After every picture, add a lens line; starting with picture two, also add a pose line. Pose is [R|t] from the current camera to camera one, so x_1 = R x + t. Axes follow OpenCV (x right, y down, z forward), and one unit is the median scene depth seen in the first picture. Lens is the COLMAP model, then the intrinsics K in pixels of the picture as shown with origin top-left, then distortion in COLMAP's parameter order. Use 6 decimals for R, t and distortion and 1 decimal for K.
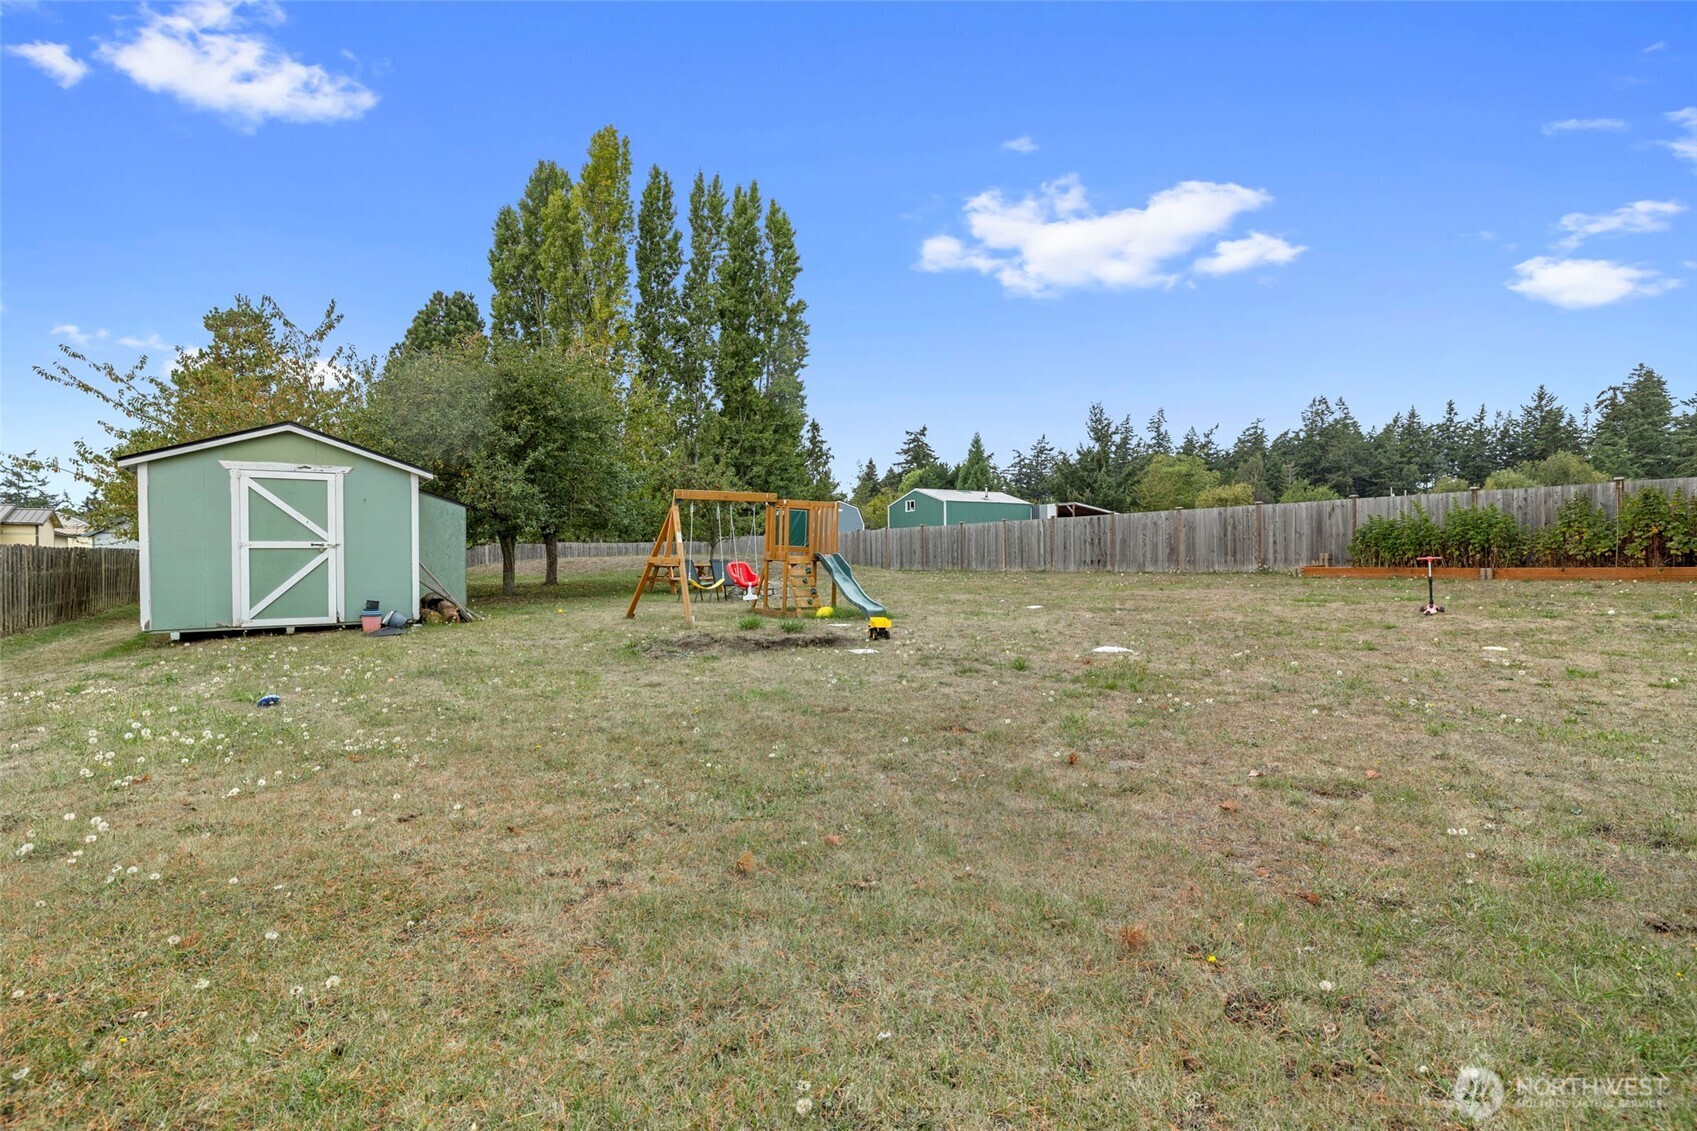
lens RADIAL K [[834.9, 0, 848.5], [0, 834.9, 565.5], [0, 0, 1]] dist [-0.006193, -0.000731]
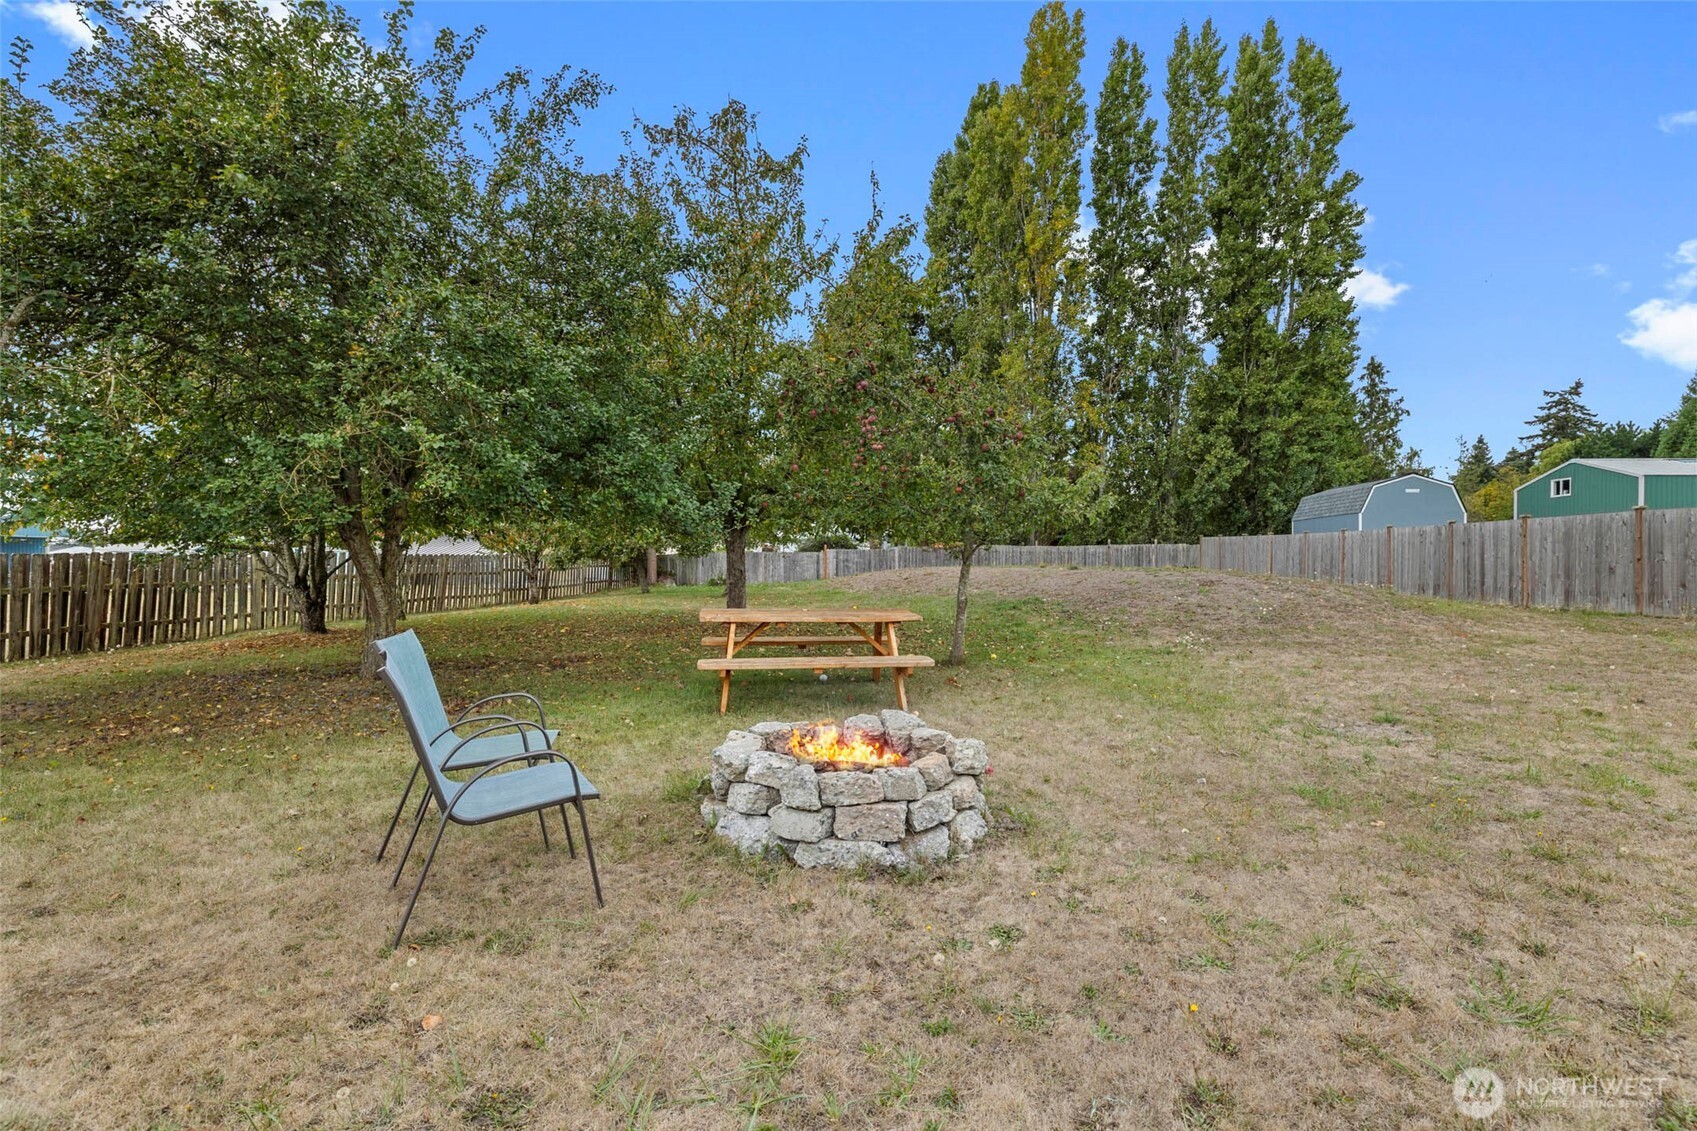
lens RADIAL K [[804.5, 0, 849.1], [0, 804.5, 558.4], [0, 0, 1]] dist [-0.000173, -0.000048]
pose [[0.803442, 0.011893, -0.595265, 0.006569], [-0.017745, 0.999835, -0.003975, -0.008955], [0.595119, 0.013757, 0.803520, 0.283384]]
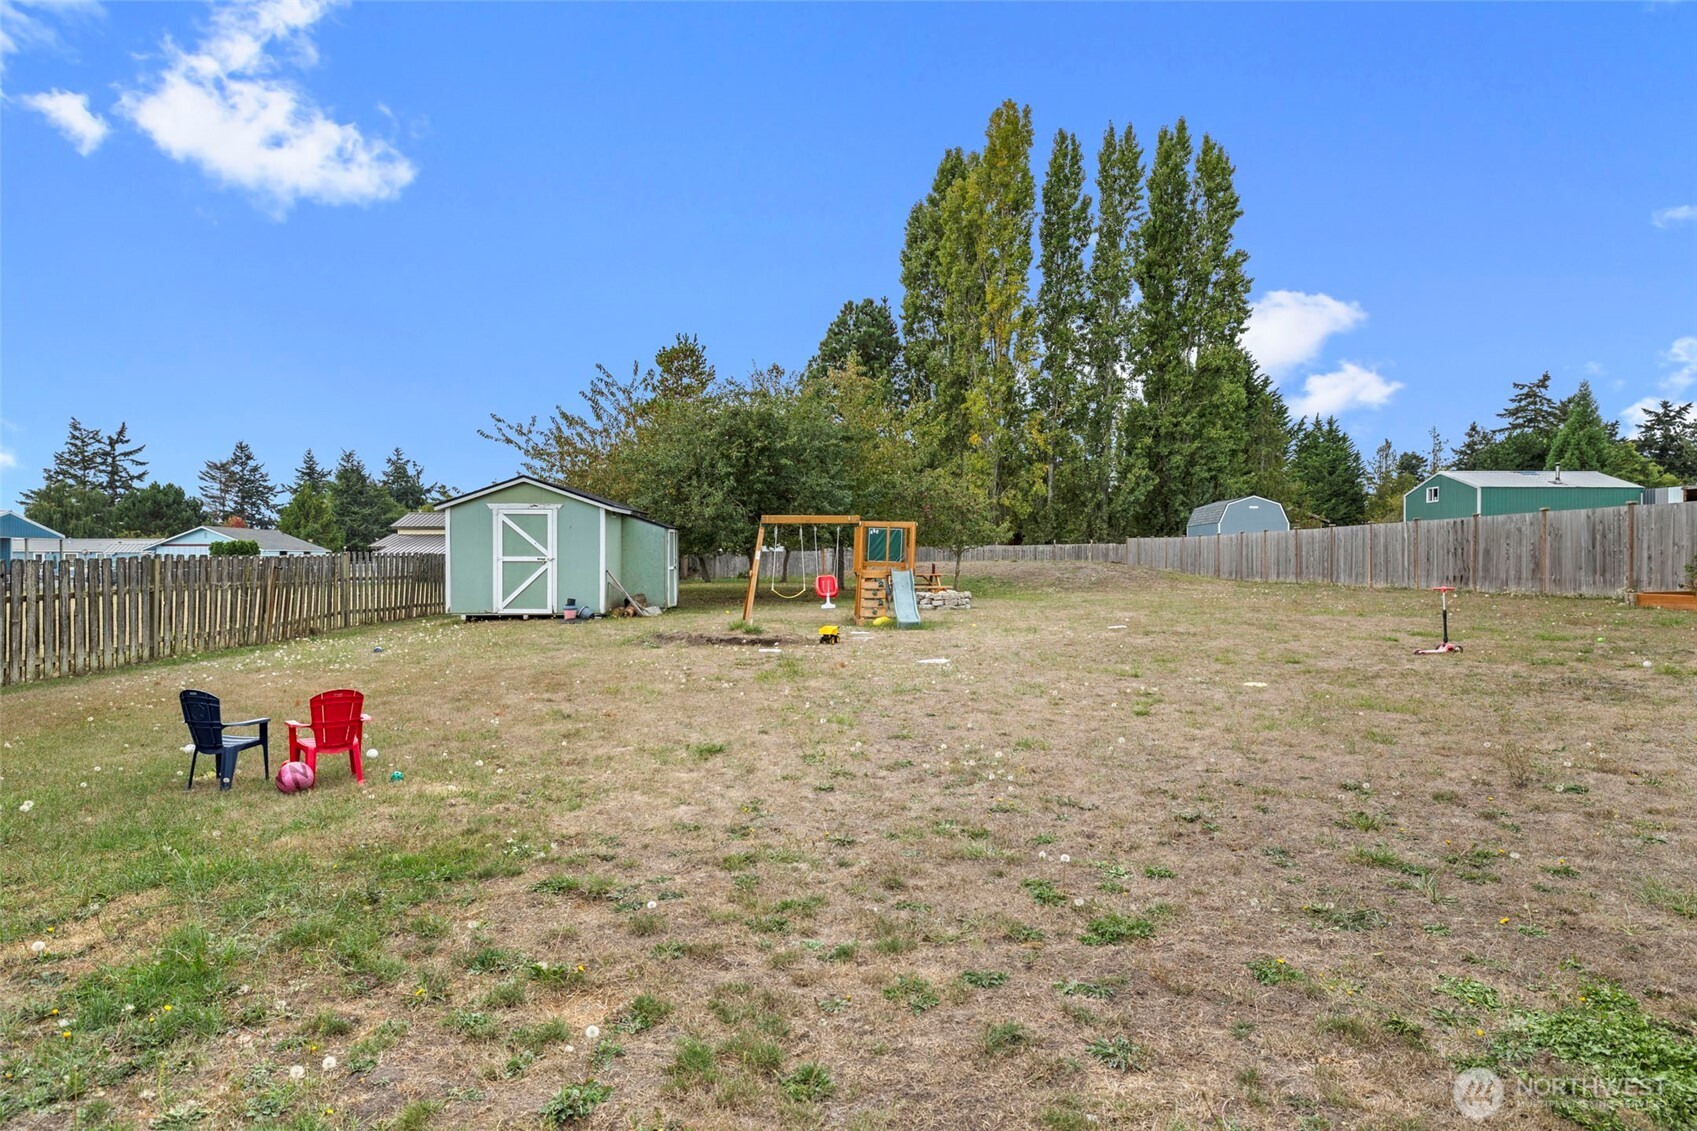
lens RADIAL K [[996.1, 0, 848.5], [0, 996.1, 565.5], [0, 0, 1]] dist [0.000065, 0.000388]
pose [[0.844432, 0.013818, -0.535484, 0.156441], [-0.014205, 0.999893, 0.003401, -0.005697], [0.535474, 0.004734, 0.844539, -0.037192]]
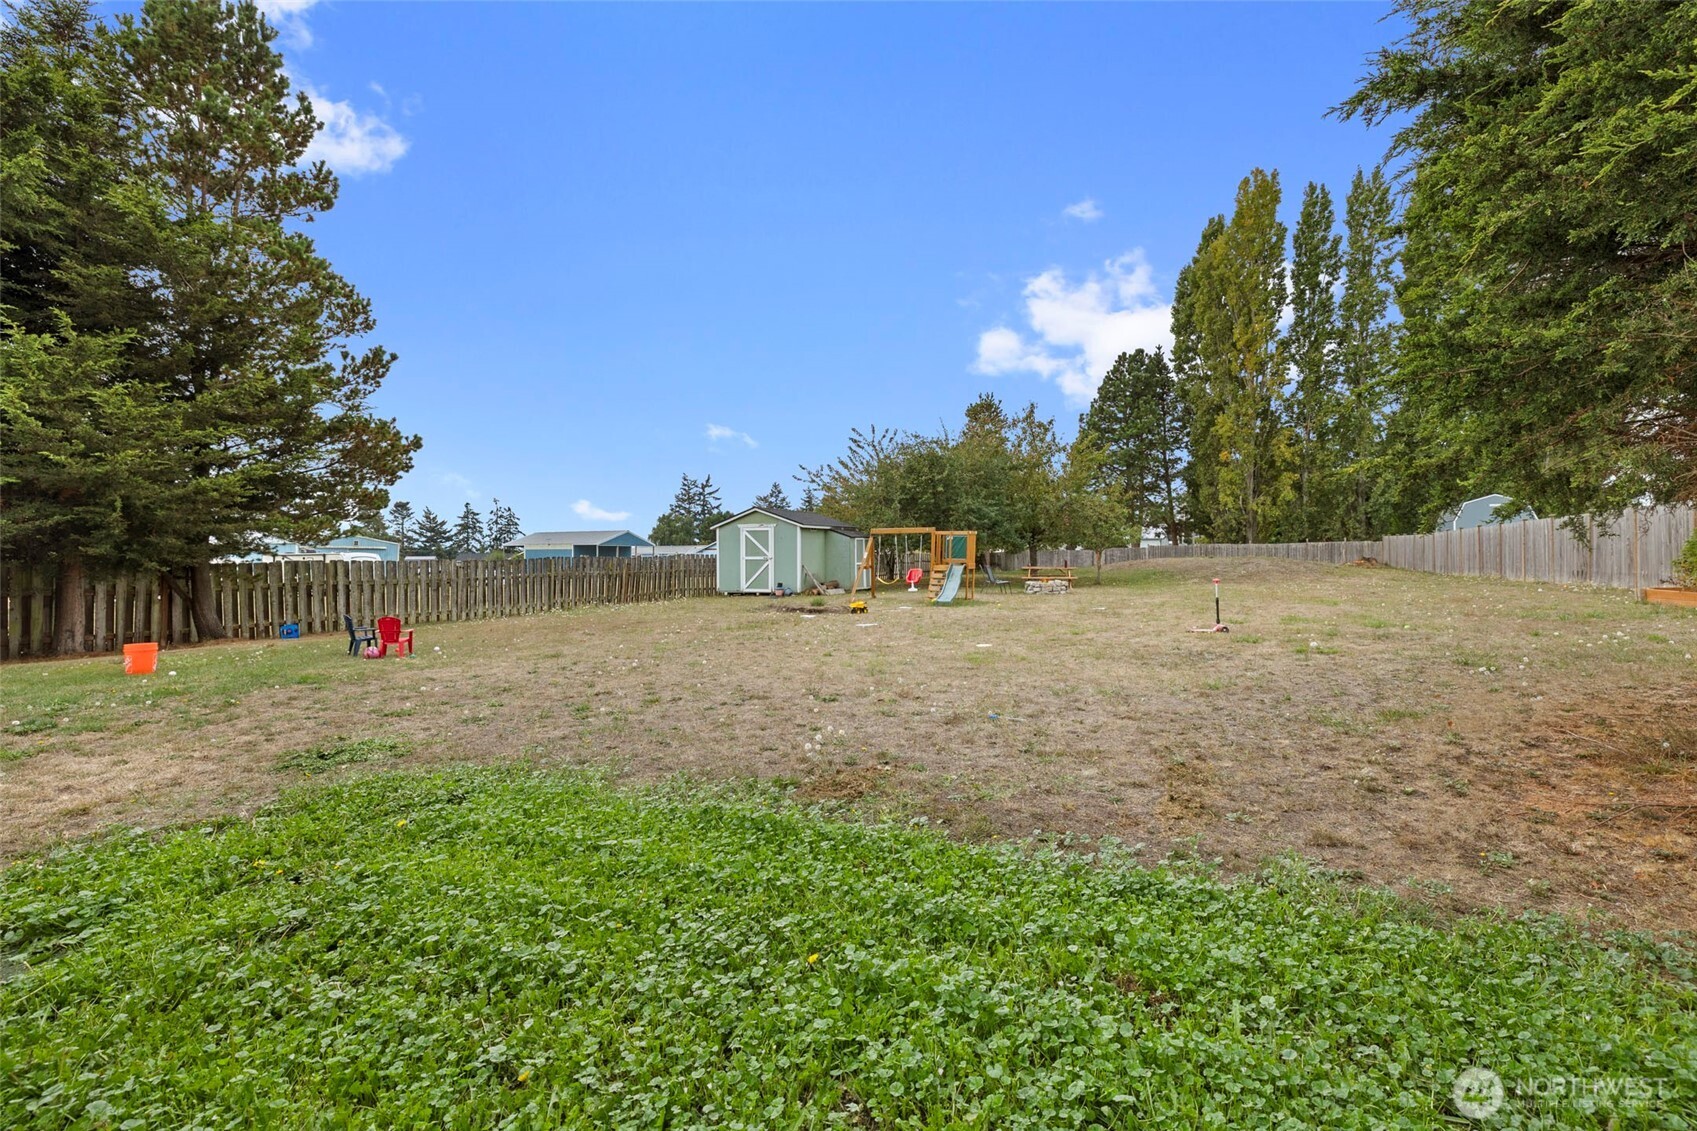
lens RADIAL K [[754.2, 0, 854.7], [0, 754.2, 552.6], [0, 0, 1]] dist [-0.001648, -0.000072]
pose [[0.519559, 0.002767, -0.854430, 0.274670], [-0.008980, 0.999957, -0.002222, -0.008010], [0.854388, 0.008827, 0.519561, 0.024122]]
